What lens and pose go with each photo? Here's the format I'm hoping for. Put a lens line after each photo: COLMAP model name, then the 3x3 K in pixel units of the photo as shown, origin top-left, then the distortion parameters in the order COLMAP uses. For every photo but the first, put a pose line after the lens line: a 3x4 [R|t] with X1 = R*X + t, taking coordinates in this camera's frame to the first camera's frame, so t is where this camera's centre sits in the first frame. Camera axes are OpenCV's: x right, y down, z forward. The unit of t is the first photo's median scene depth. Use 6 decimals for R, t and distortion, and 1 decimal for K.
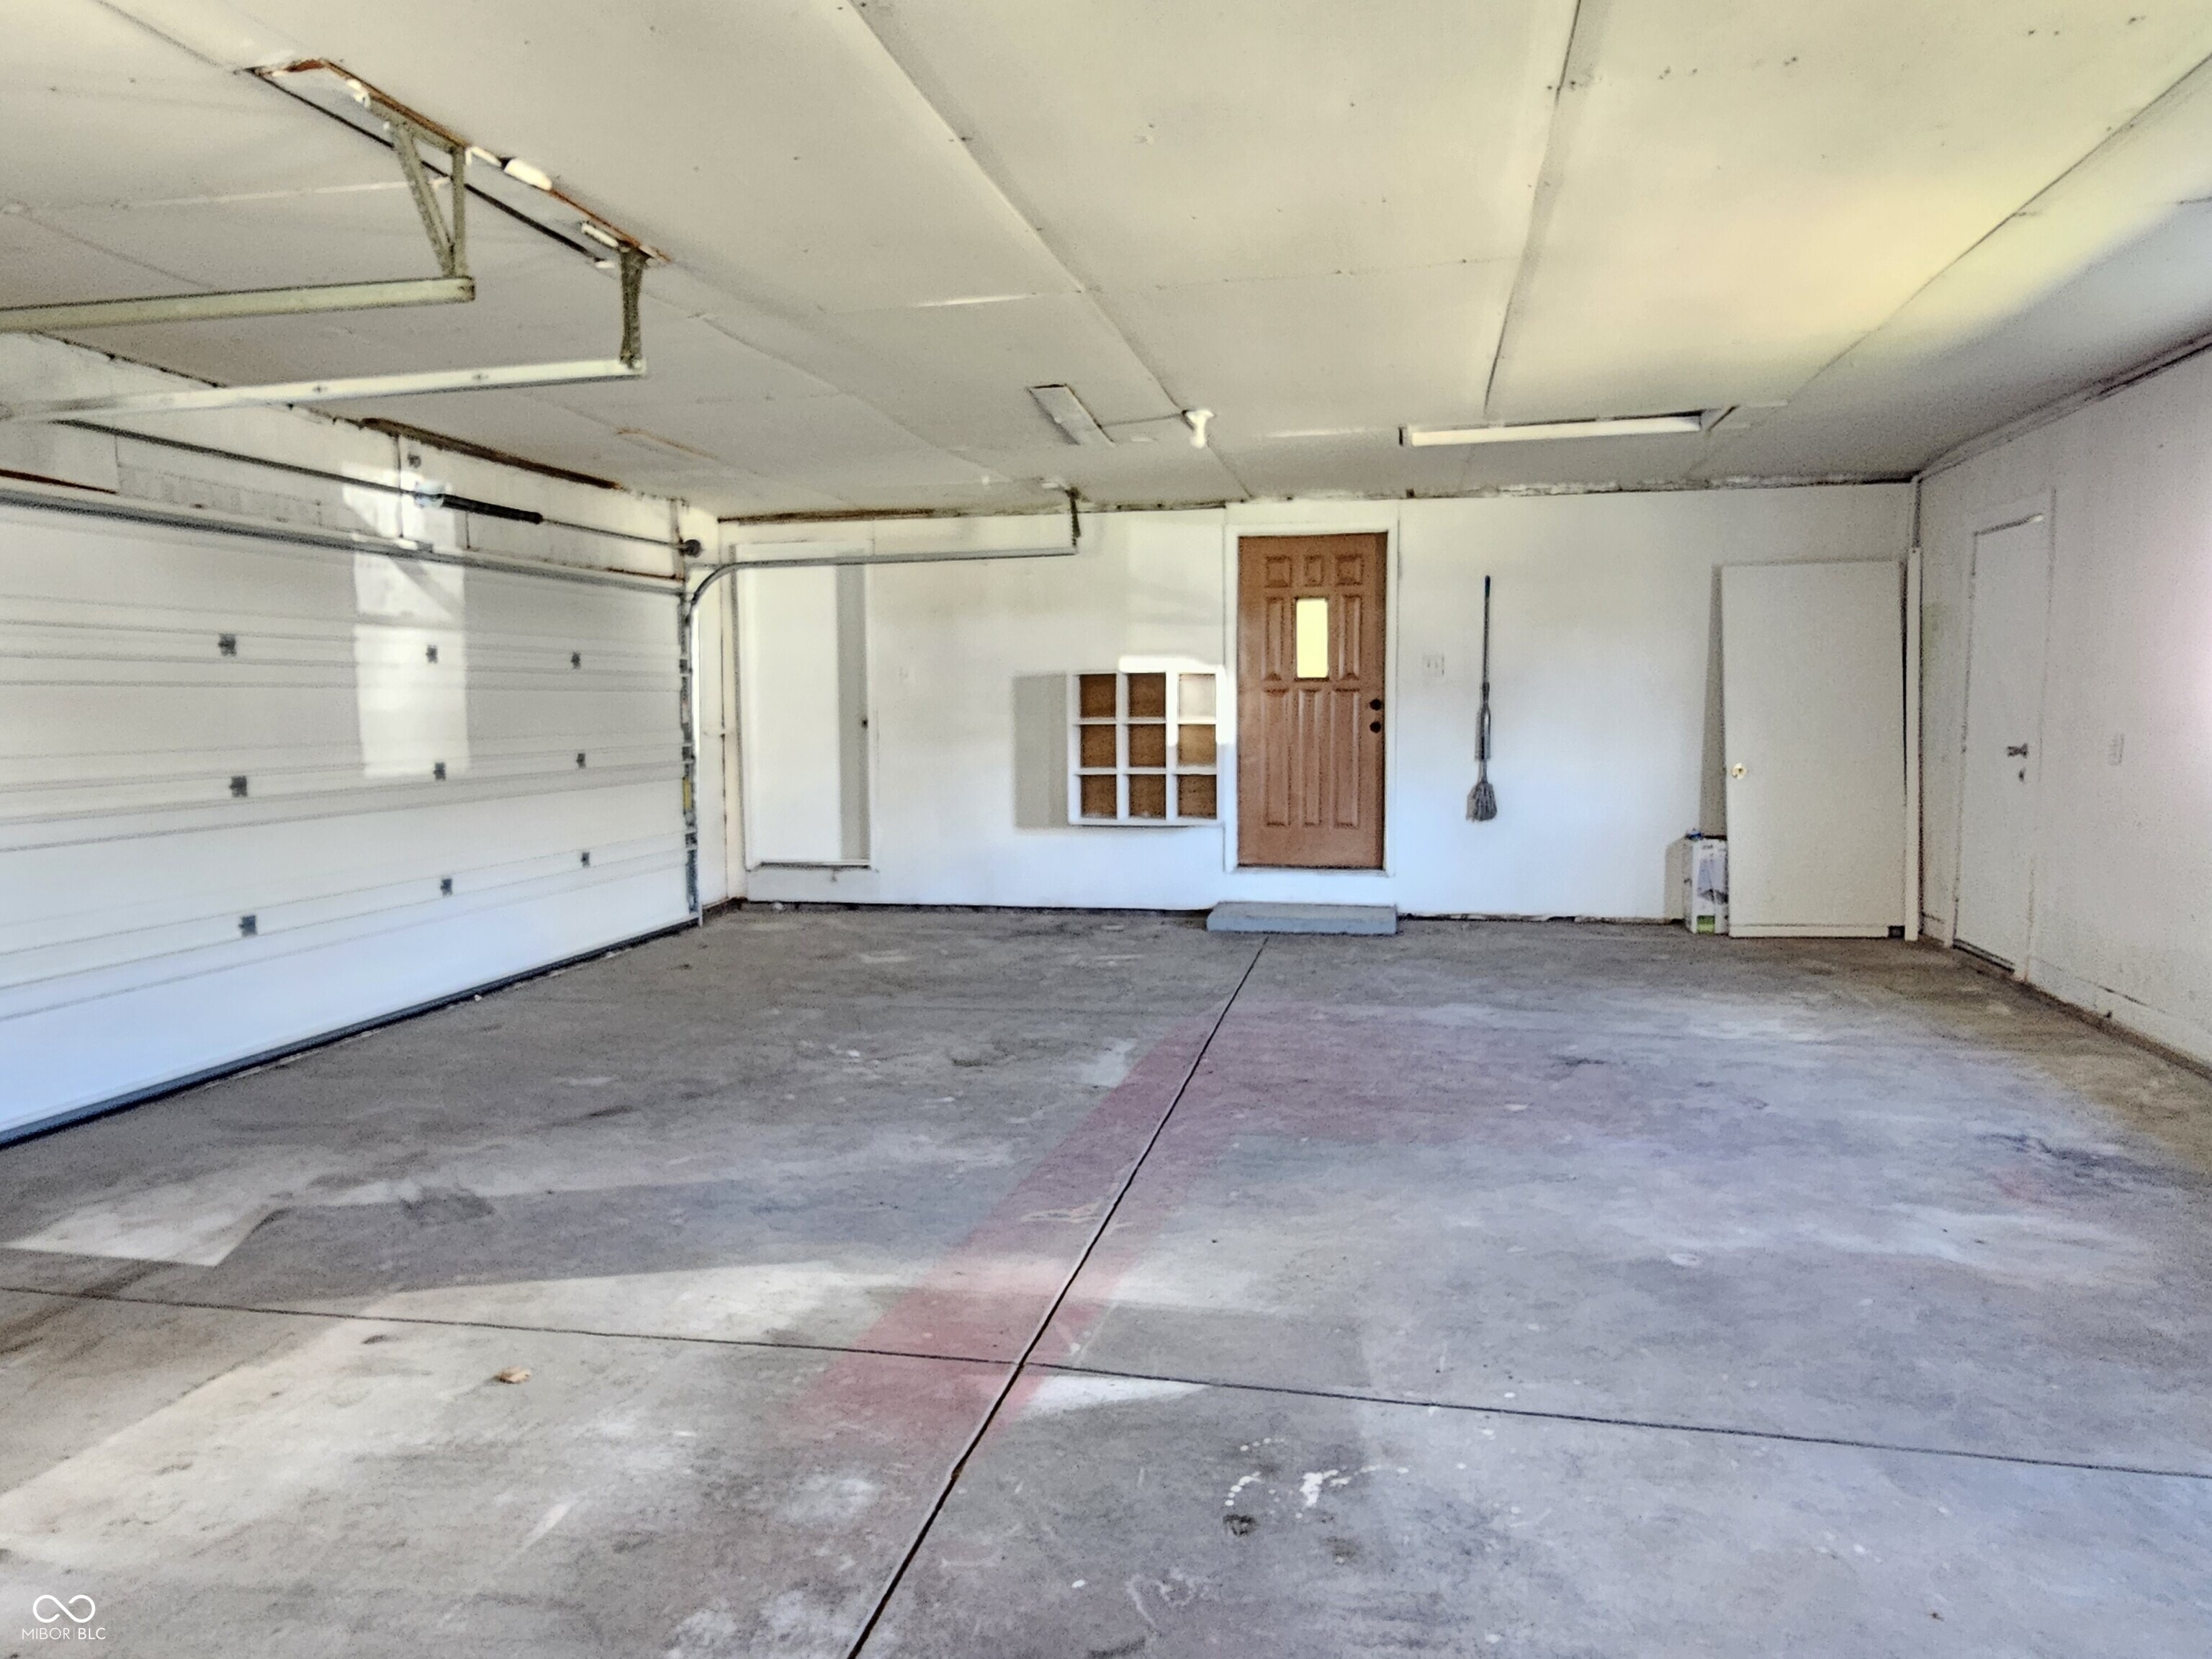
lens RADIAL K [[1499.2, 0, 1103.3], [0, 1499.2, 831.9], [0, 0, 1]] dist [0.006623, -0.000648]
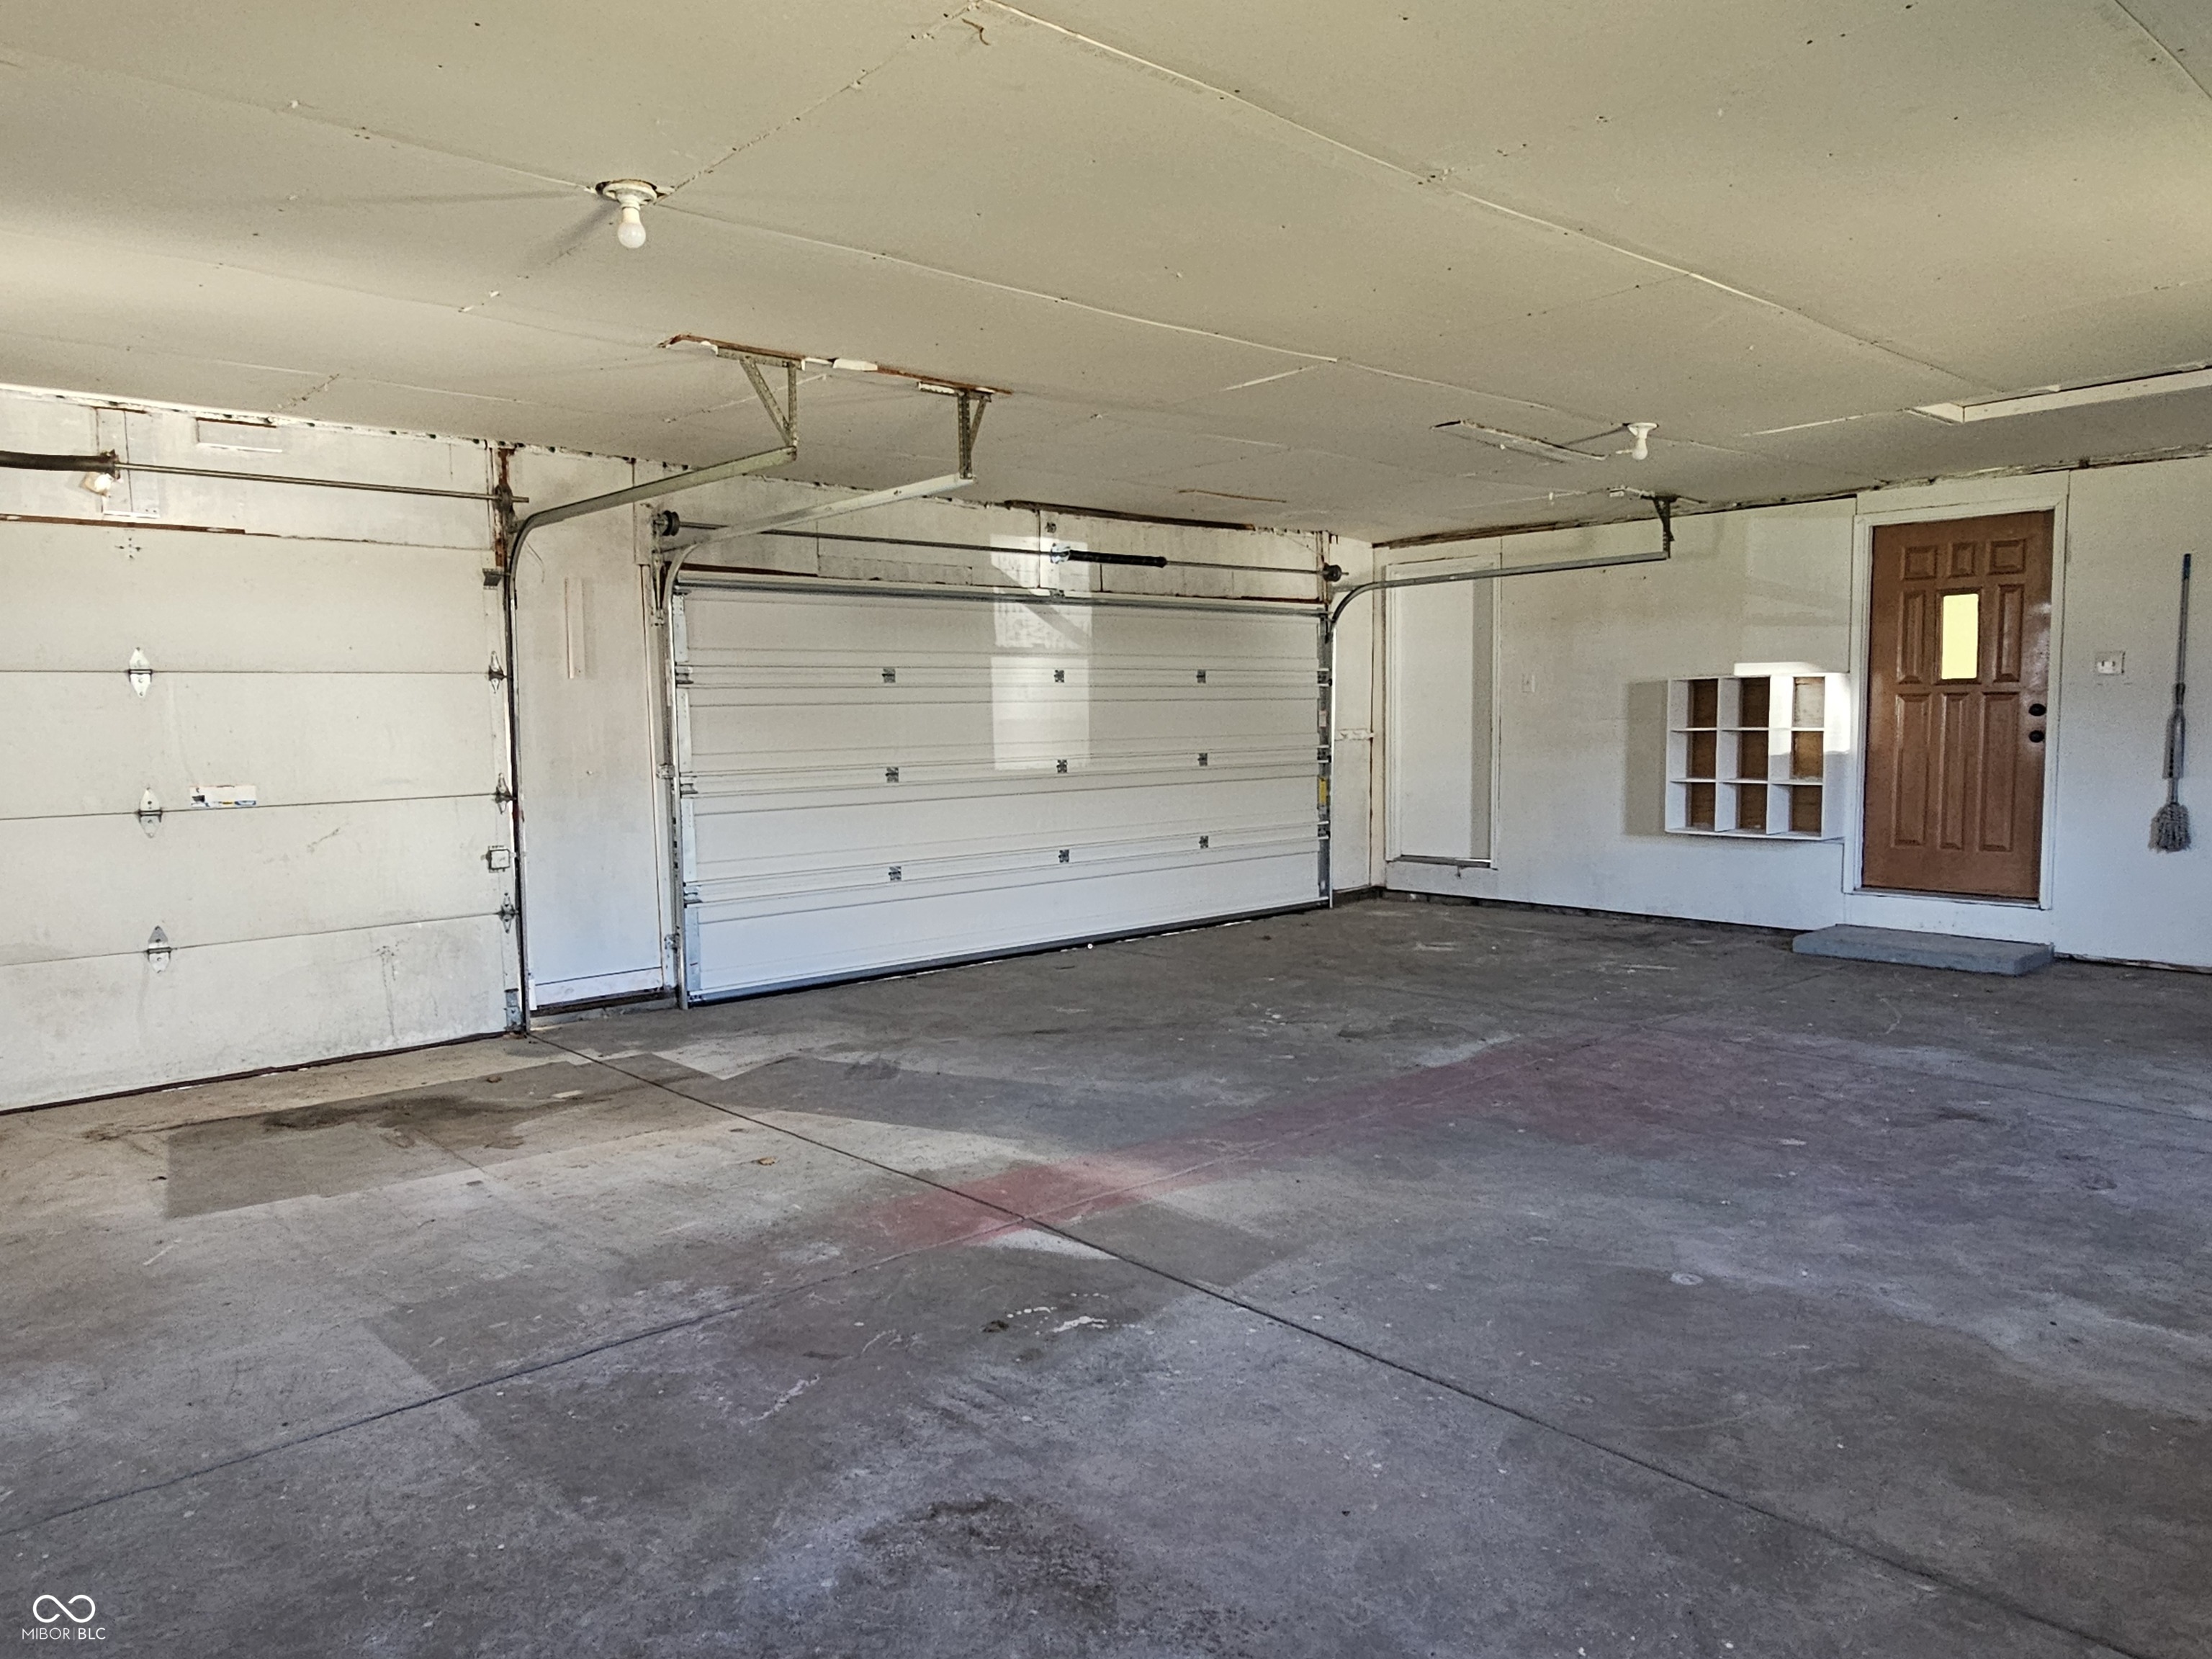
lens RADIAL K [[1499.2, 0, 1100.8], [0, 1499.2, 827.3], [0, 0, 1]] dist [0.006623, -0.000648]
pose [[0.810969, 0.043045, -0.583504, 0.363458], [-0.044154, 0.998949, 0.012326, -0.006377], [0.583421, 0.015768, 0.812017, -0.025358]]
